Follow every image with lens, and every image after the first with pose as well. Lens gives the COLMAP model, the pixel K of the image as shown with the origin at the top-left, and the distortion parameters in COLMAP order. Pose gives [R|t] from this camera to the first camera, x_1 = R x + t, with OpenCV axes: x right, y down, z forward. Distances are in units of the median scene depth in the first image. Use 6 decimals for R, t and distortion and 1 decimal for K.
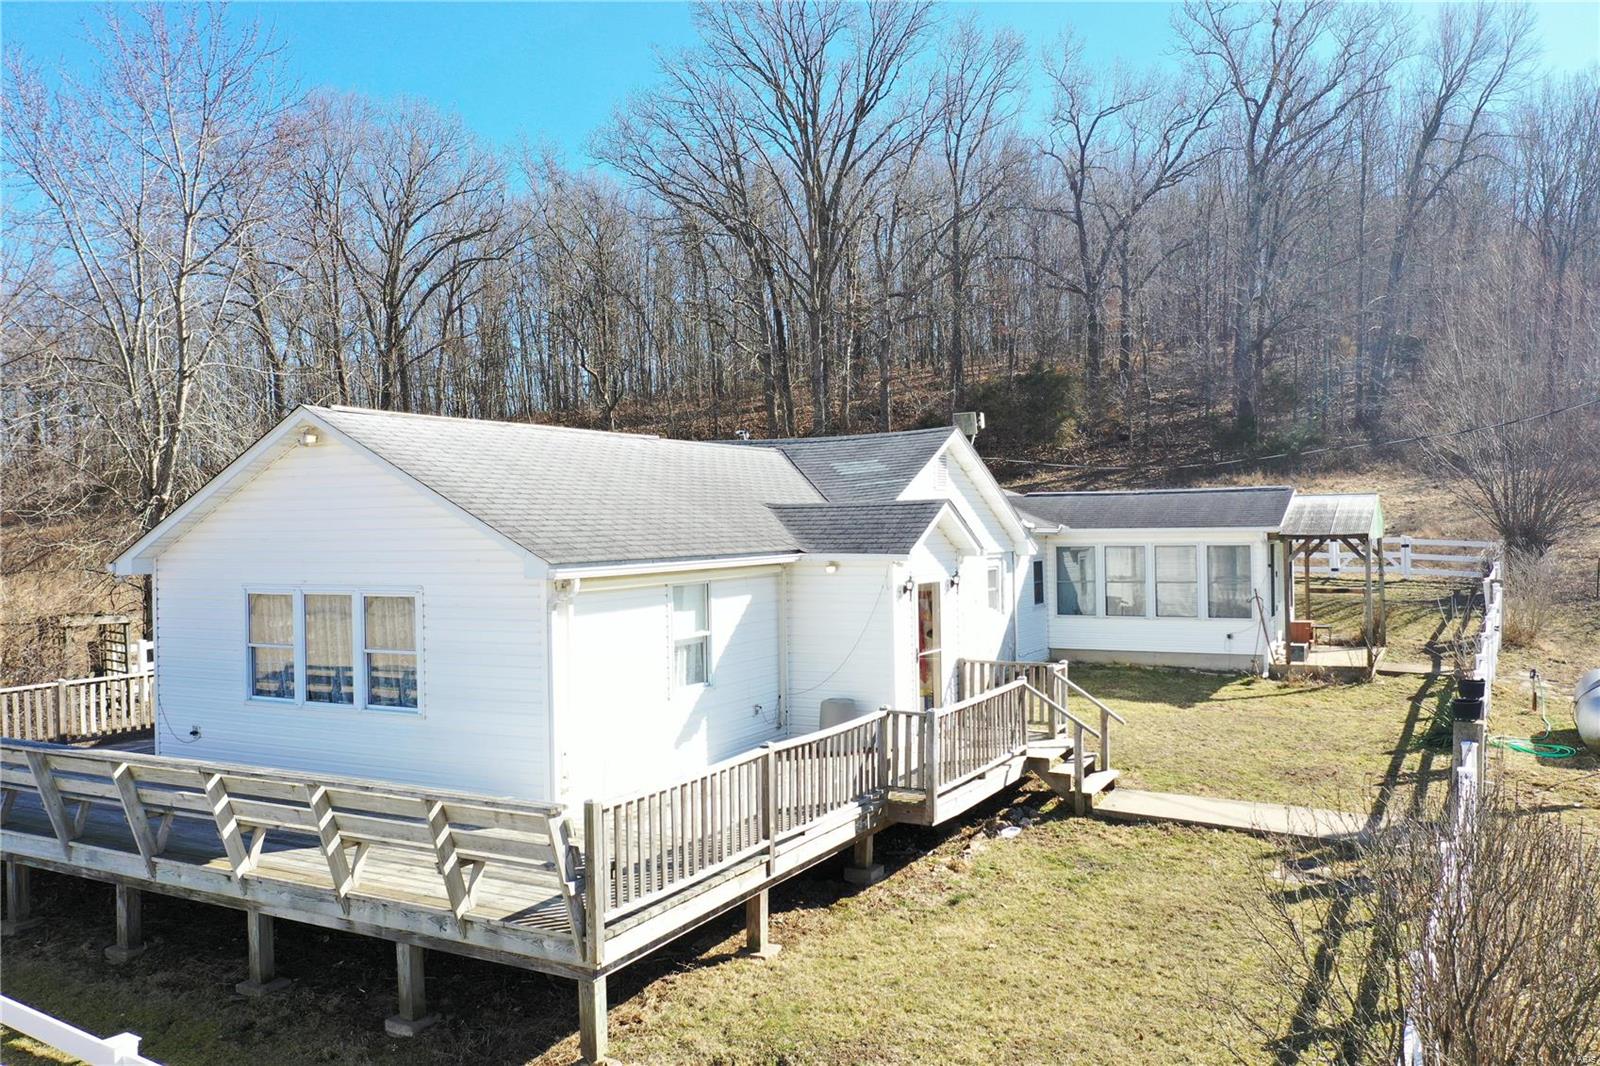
lens RADIAL K [[1279.2, 0, 800.0], [0, 1279.2, 533.0], [0, 0, 1]] dist [-0.007211, -0.004749]
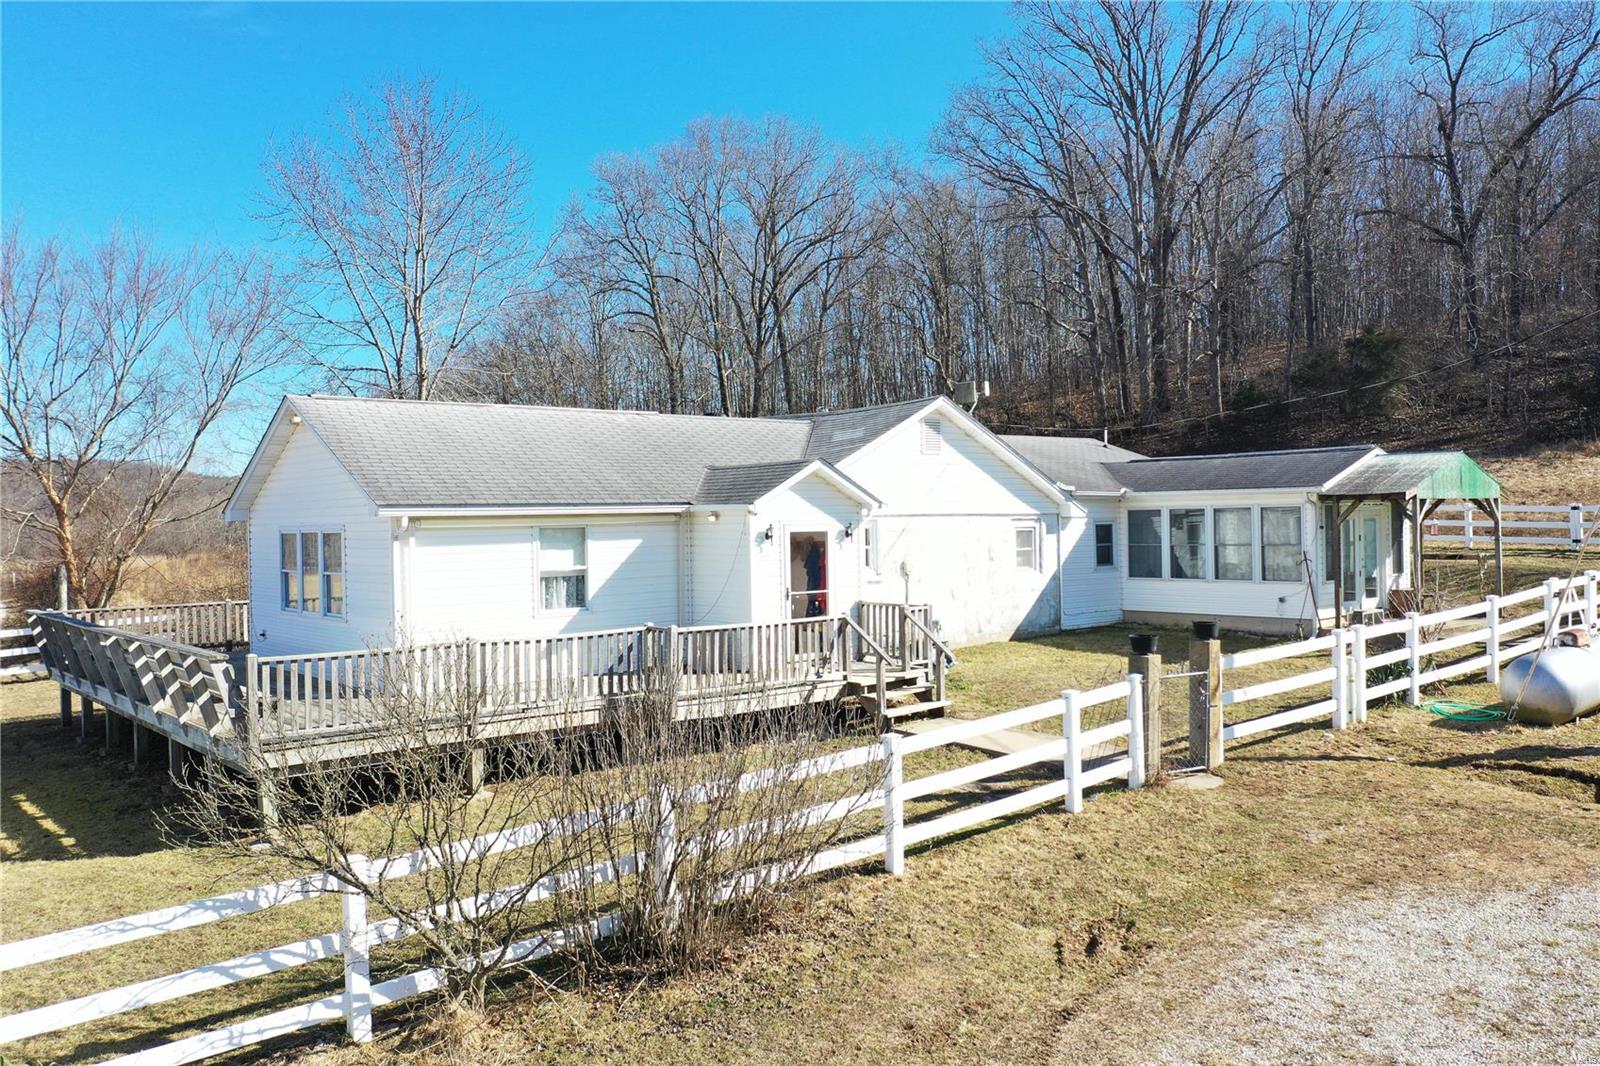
lens RADIAL K [[1288.4, 0, 800.0], [0, 1288.4, 533.0], [0, 0, 1]] dist [0.001454, -0.001085]
pose [[0.929183, 0.002004, -0.369614, 0.362879], [0.001308, 0.999961, 0.008711, 0.020936], [0.369617, -0.008578, 0.929145, -0.054550]]
